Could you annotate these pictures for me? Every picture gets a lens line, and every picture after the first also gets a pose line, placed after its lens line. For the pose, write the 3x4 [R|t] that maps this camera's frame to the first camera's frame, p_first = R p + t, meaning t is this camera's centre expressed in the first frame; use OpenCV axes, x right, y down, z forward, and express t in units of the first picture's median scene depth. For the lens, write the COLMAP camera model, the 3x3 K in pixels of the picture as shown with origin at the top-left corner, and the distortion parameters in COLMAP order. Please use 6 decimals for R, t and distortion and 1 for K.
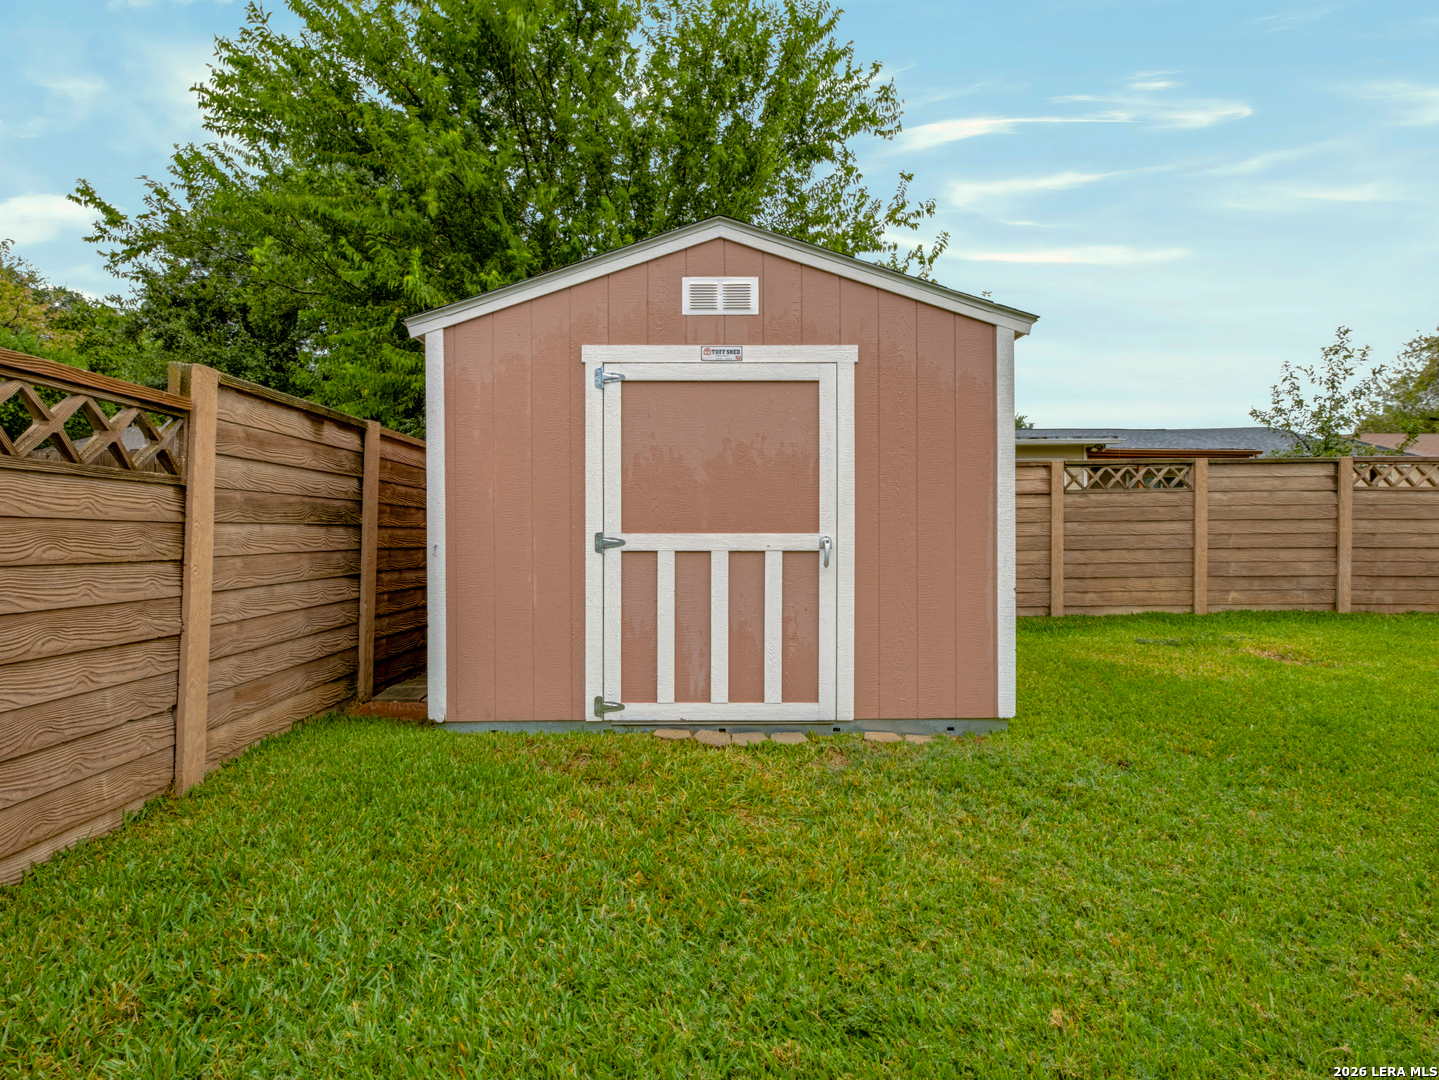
lens RADIAL K [[697.2, 0, 717.6], [0, 697.2, 535.9], [0, 0, 1]] dist [0.000394, 0.001070]
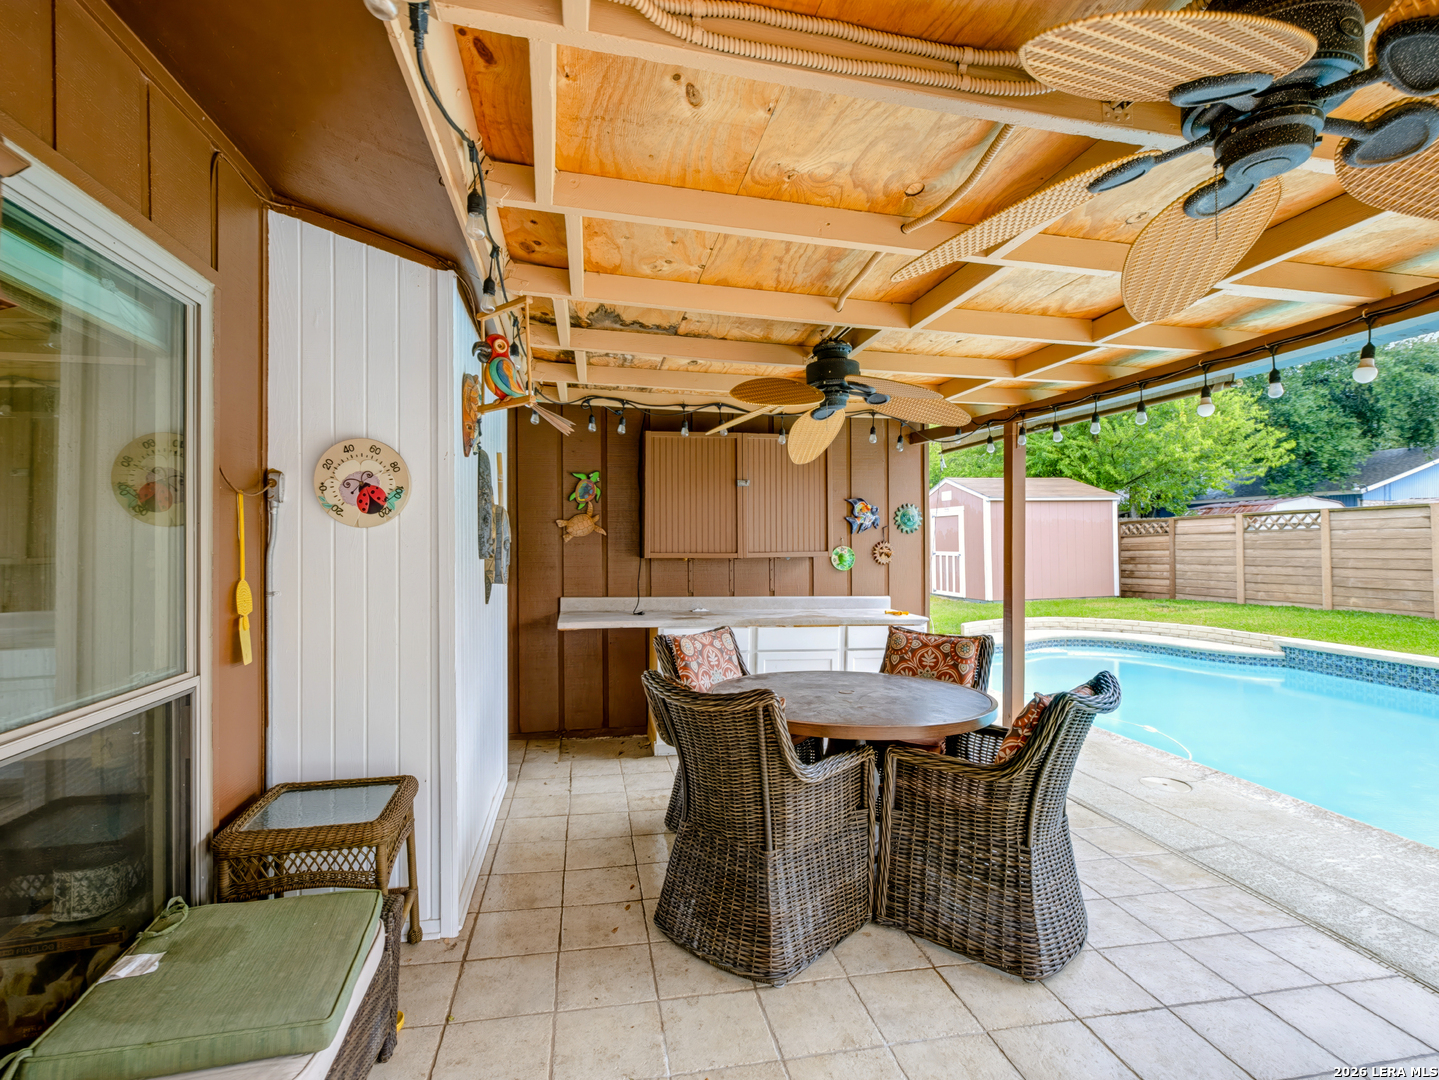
lens RADIAL K [[697.2, 0, 717.6], [0, 697.2, 535.9], [0, 0, 1]] dist [0.000394, 0.001070]
pose [[0.210465, -0.007810, -0.977570, 1.900761], [-0.013421, 0.999851, -0.010877, -0.016028], [0.977509, 0.015409, 0.210329, -0.620154]]
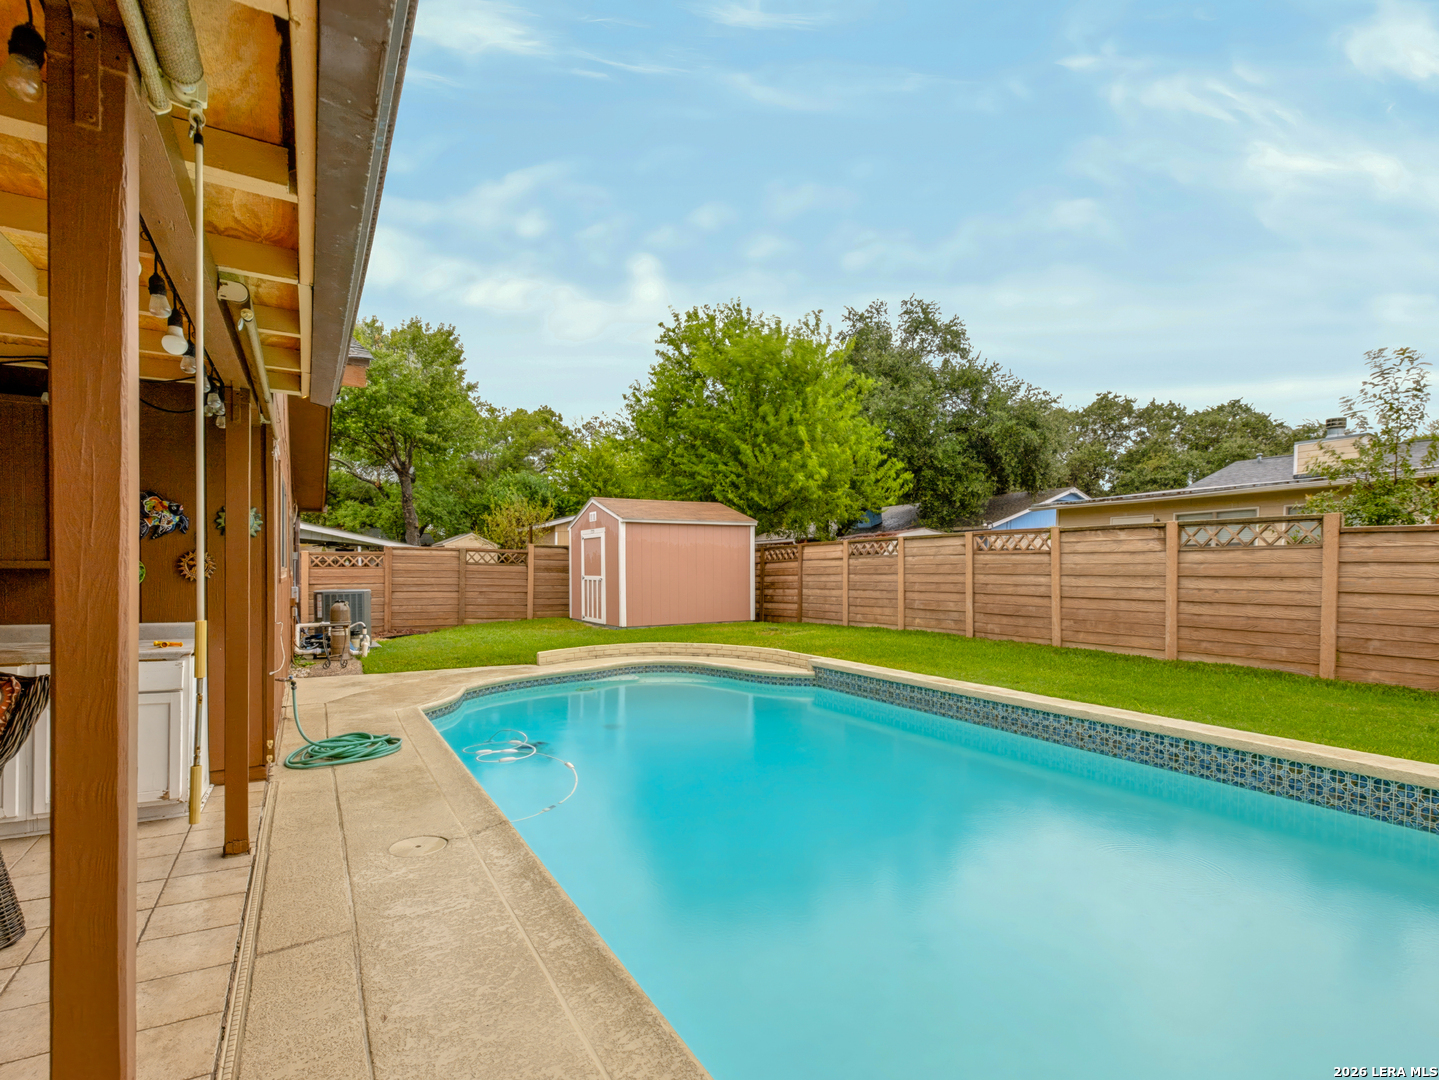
lens RADIAL K [[711.2, 0, 719.1], [0, 711.2, 580.0], [0, 0, 1]] dist [-0.000693, 0.000010]
pose [[0.509298, 0.015302, -0.860454, 1.916865], [-0.021893, 0.999749, 0.004821, -0.006325], [0.860312, 0.016382, 0.509505, -0.225584]]
